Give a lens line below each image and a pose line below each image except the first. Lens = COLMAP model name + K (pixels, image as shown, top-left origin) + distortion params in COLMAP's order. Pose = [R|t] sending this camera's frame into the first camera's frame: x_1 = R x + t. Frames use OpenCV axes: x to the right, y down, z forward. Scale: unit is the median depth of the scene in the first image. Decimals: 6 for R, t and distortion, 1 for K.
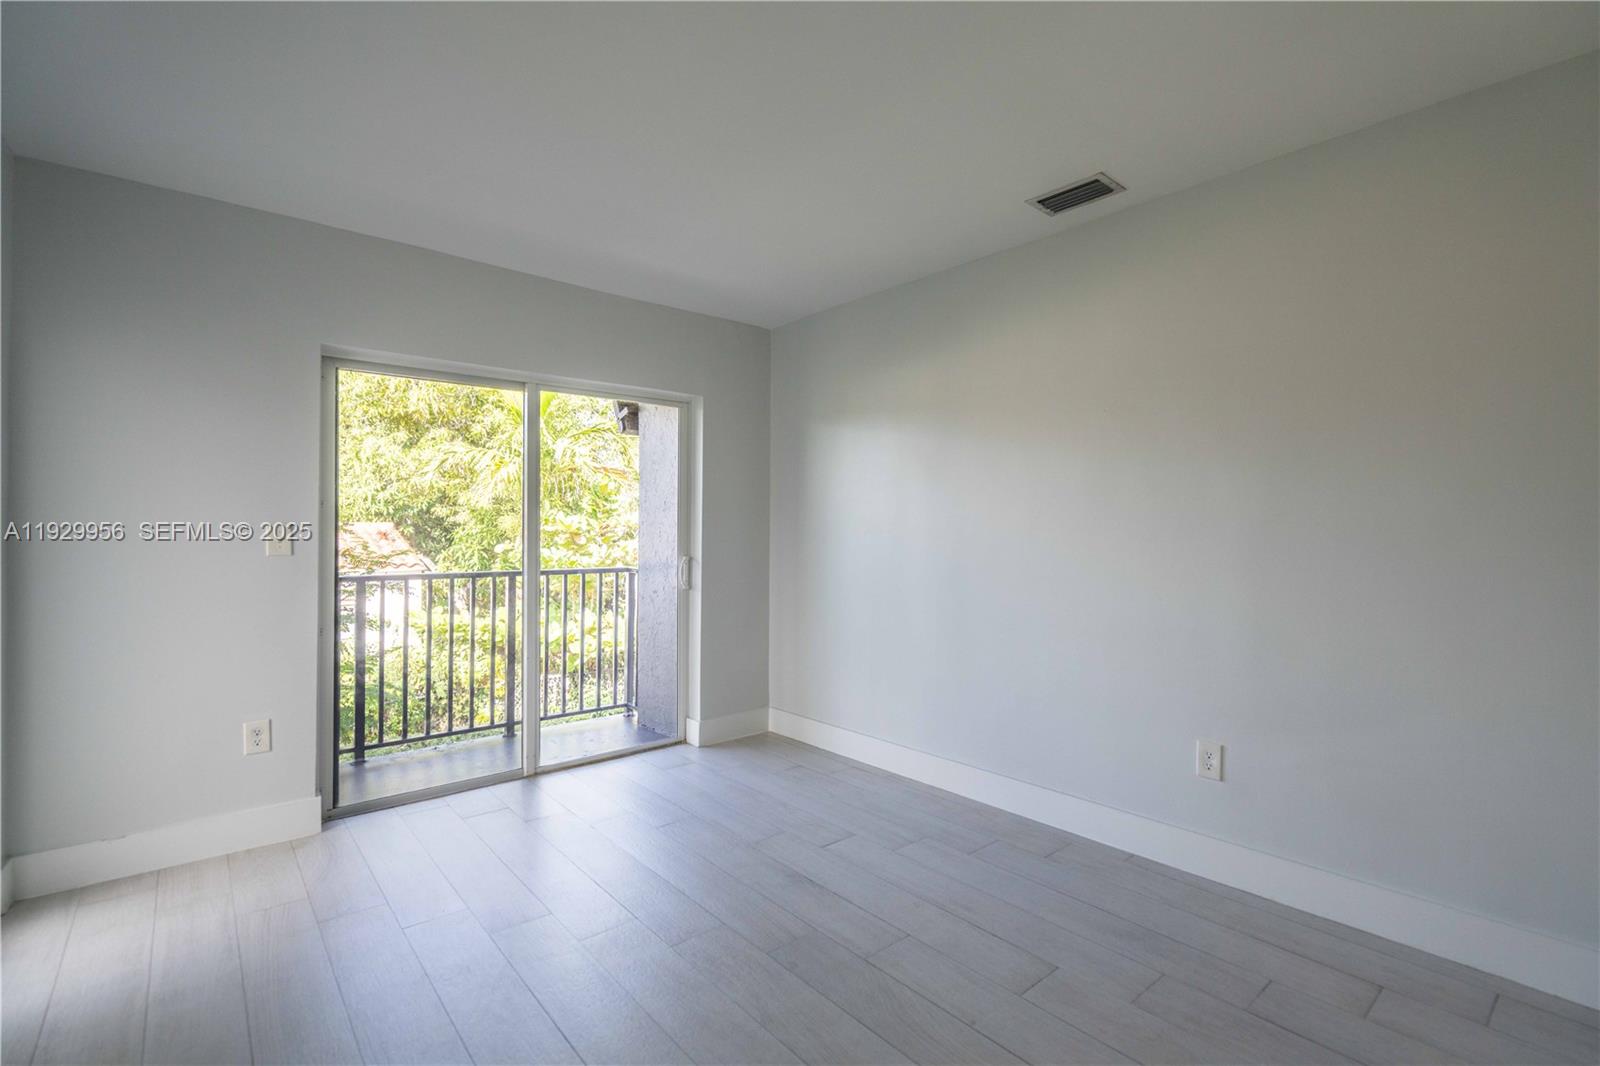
lens RADIAL K [[729.1, 0, 803.3], [0, 729.1, 532.0], [0, 0, 1]] dist [0.001647, 0.000196]
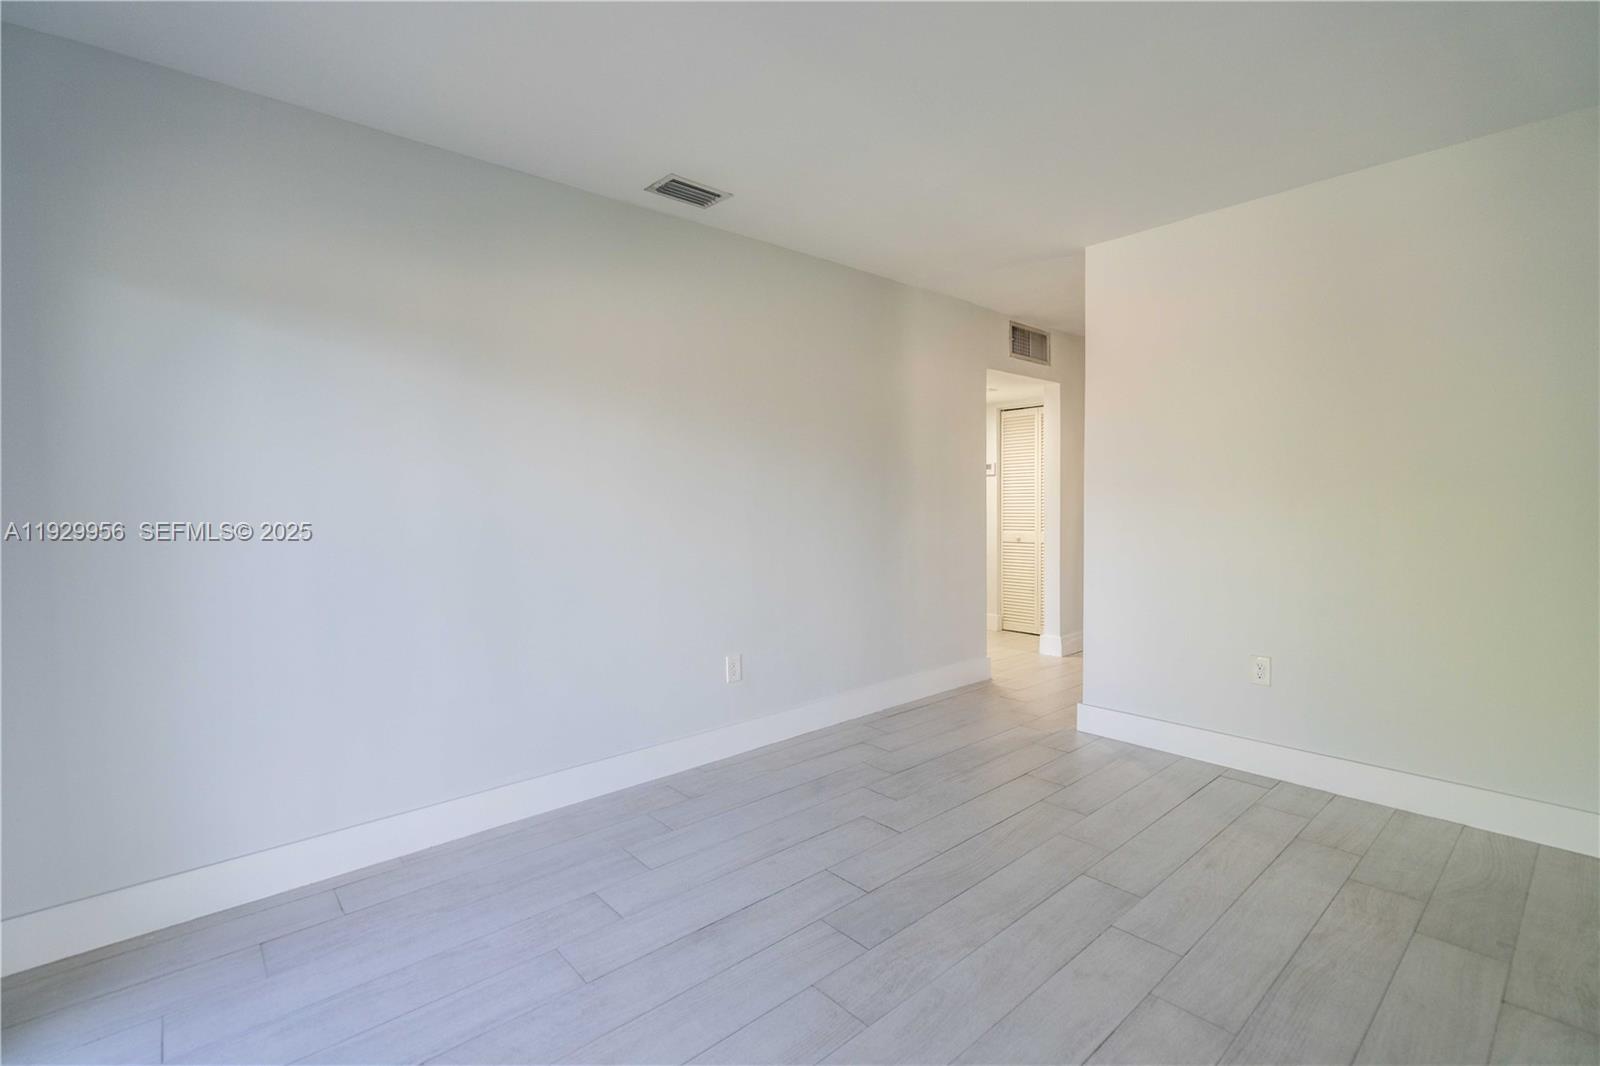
lens RADIAL K [[729.1, 0, 803.3], [0, 729.1, 532.0], [0, 0, 1]] dist [0.001647, 0.000196]
pose [[-0.017296, -0.049164, 0.998641, -0.605021], [0.014180, 0.998678, 0.049412, -0.002888], [-0.999750, 0.015015, -0.016576, 0.689687]]
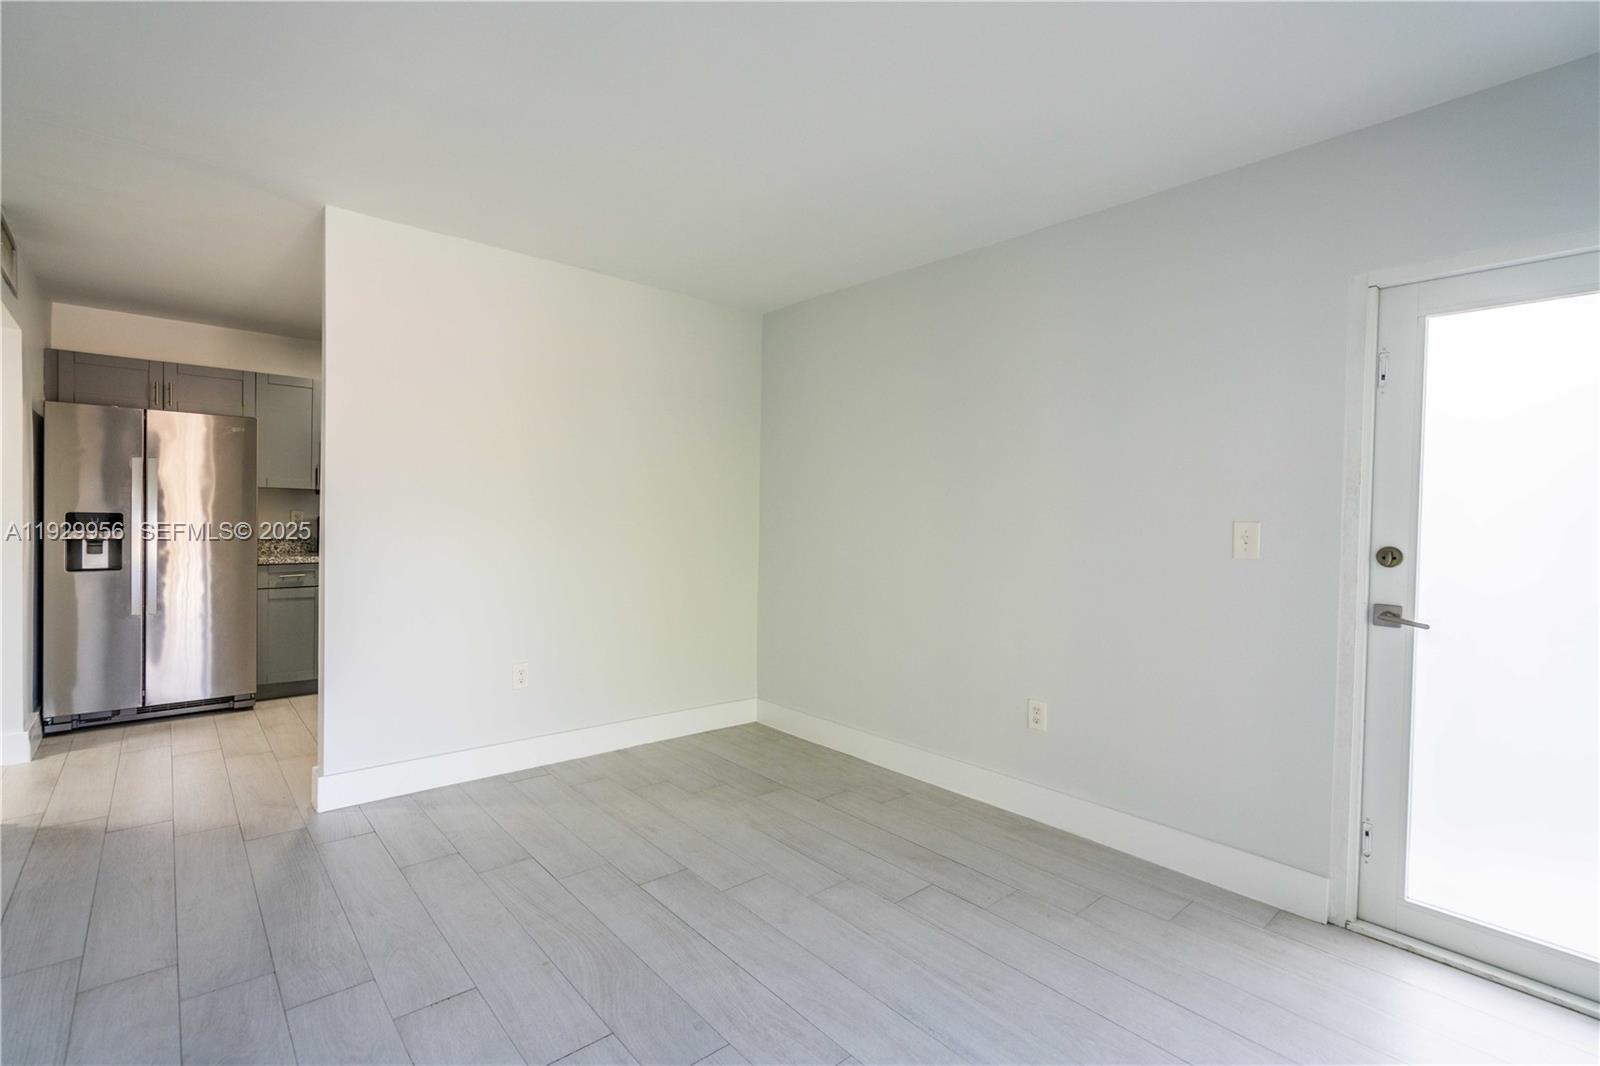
lens RADIAL K [[729.1, 0, 803.3], [0, 729.1, 532.0], [0, 0, 1]] dist [0.001647, 0.000196]
pose [[-0.999640, -0.022803, -0.014108, -0.067522], [-0.023049, 0.999581, 0.017521, -0.003707], [0.013703, 0.017840, -0.999747, 1.138237]]
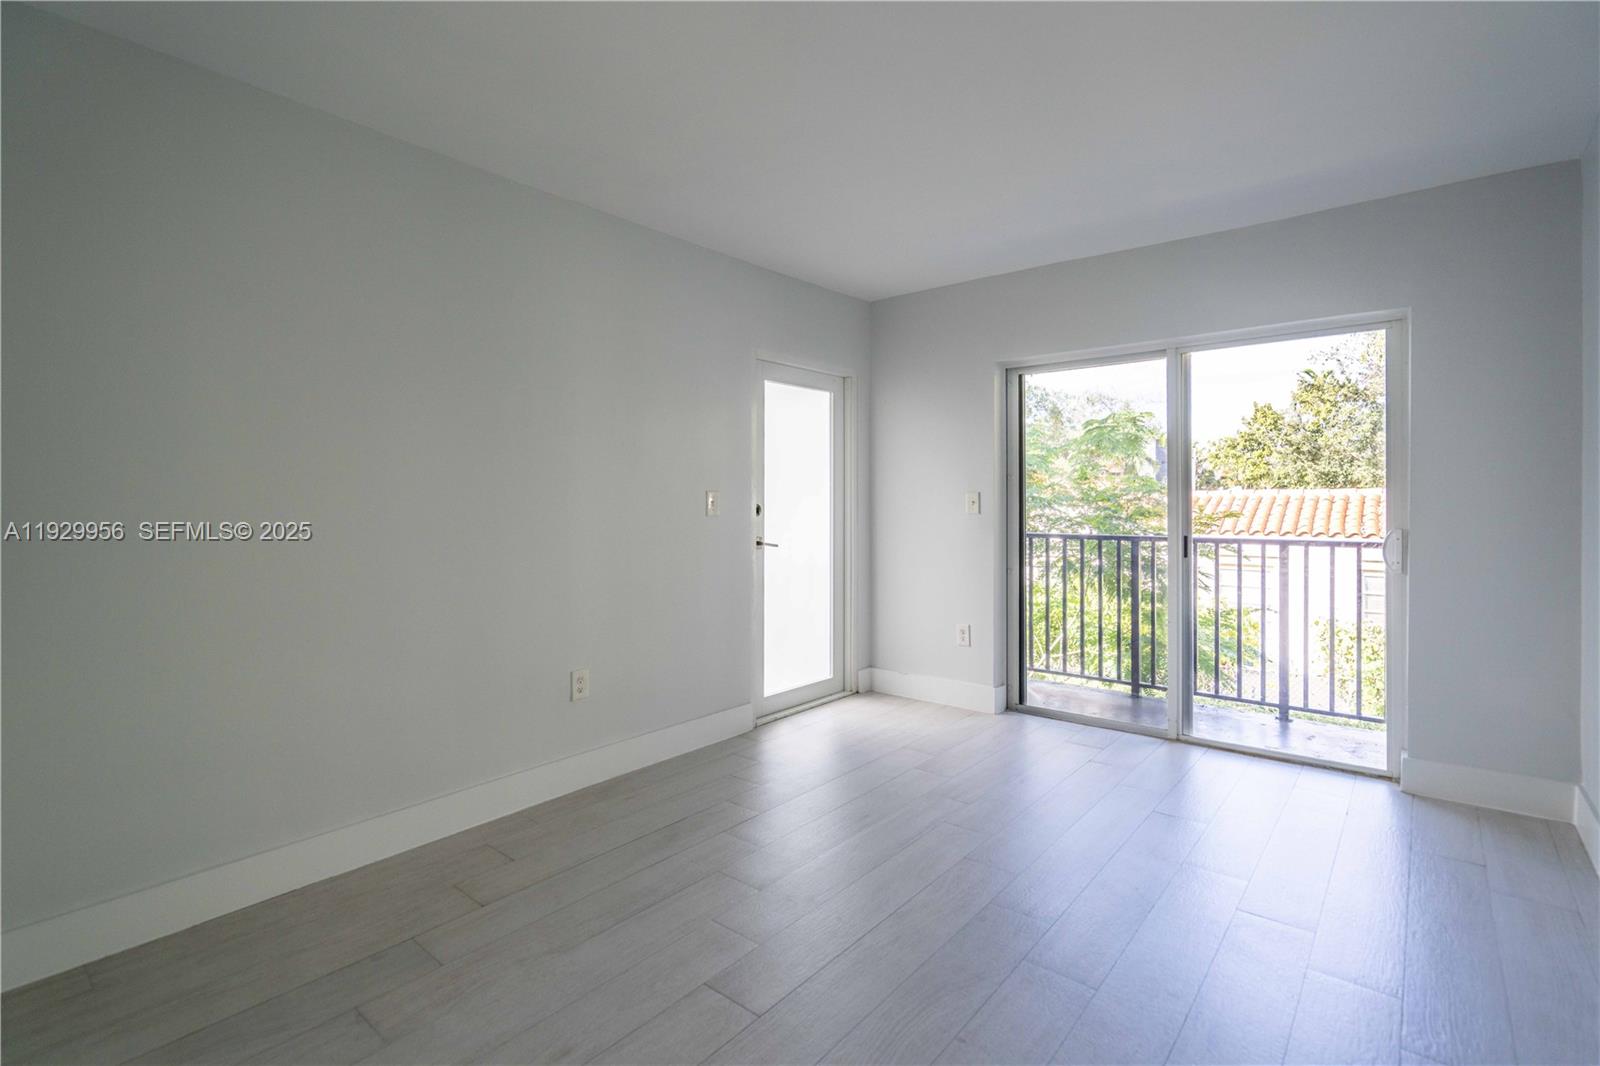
lens RADIAL K [[748.3, 0, 812.0], [0, 748.3, 502.7], [0, 0, 1]] dist [0.001269, 0.000019]
pose [[0.172911, 0.000517, -0.984937, 0.601752], [0.003236, 0.999994, 0.001093, 0.005071], [0.984932, -0.003376, 0.172908, 0.360935]]
